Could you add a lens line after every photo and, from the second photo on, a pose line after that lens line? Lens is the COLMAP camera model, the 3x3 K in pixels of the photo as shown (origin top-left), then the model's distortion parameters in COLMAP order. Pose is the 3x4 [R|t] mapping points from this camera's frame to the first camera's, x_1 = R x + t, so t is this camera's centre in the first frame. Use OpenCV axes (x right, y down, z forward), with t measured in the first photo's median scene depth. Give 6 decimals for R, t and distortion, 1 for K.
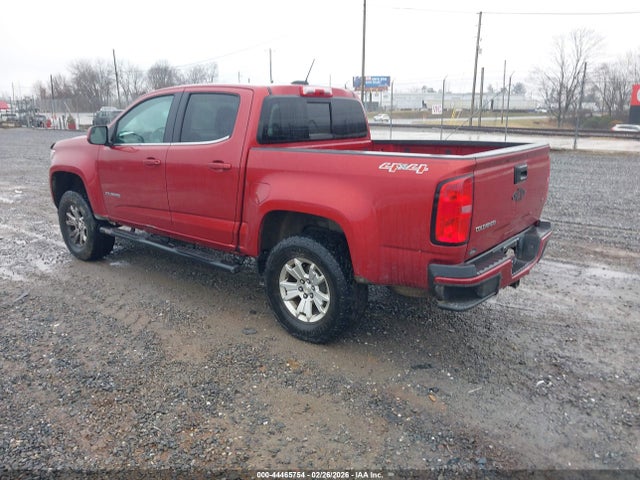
lens RADIAL K [[512.5, 0, 320.0], [0, 512.5, 240.0], [0, 0, 1]] dist [0.003649, 0.005529]
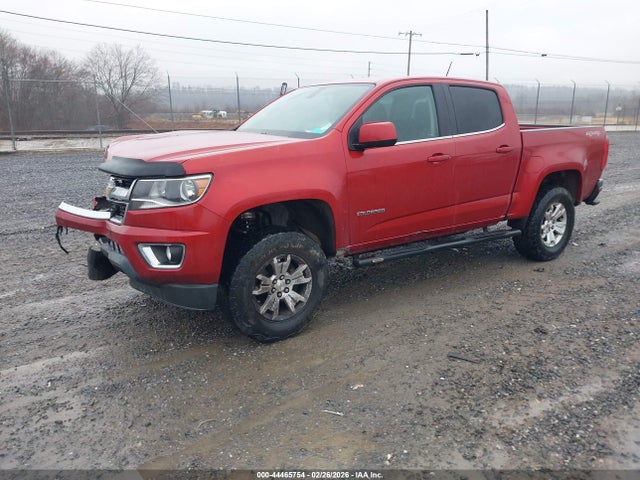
lens RADIAL K [[512.5, 0, 320.0], [0, 512.5, 240.0], [0, 0, 1]] dist [0.003649, 0.005529]
pose [[0.275688, -0.239853, 0.930842, -1.369796], [0.243186, 0.954270, 0.173865, -0.239754], [-0.929977, 0.178435, 0.321409, 0.994607]]
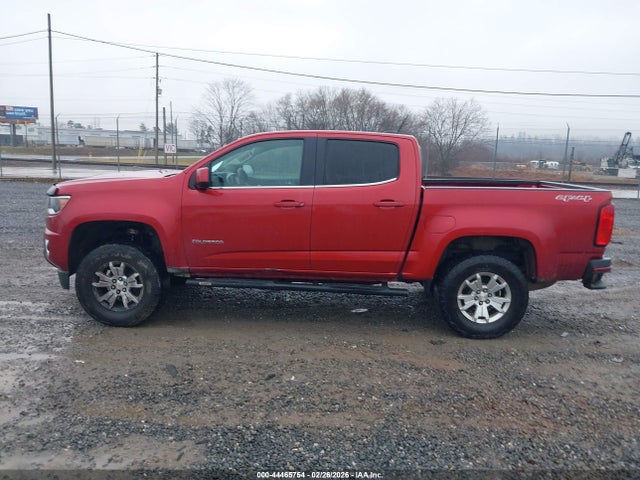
lens RADIAL K [[522.0, 0, 341.8], [0, 522.0, 218.0], [0, 0, 1]] dist [0.004101, -0.003530]
pose [[0.785810, -0.053774, 0.616126, -0.934202], [0.124910, 0.989482, -0.072952, -0.040319], [-0.605723, 0.134287, 0.784262, 0.151654]]
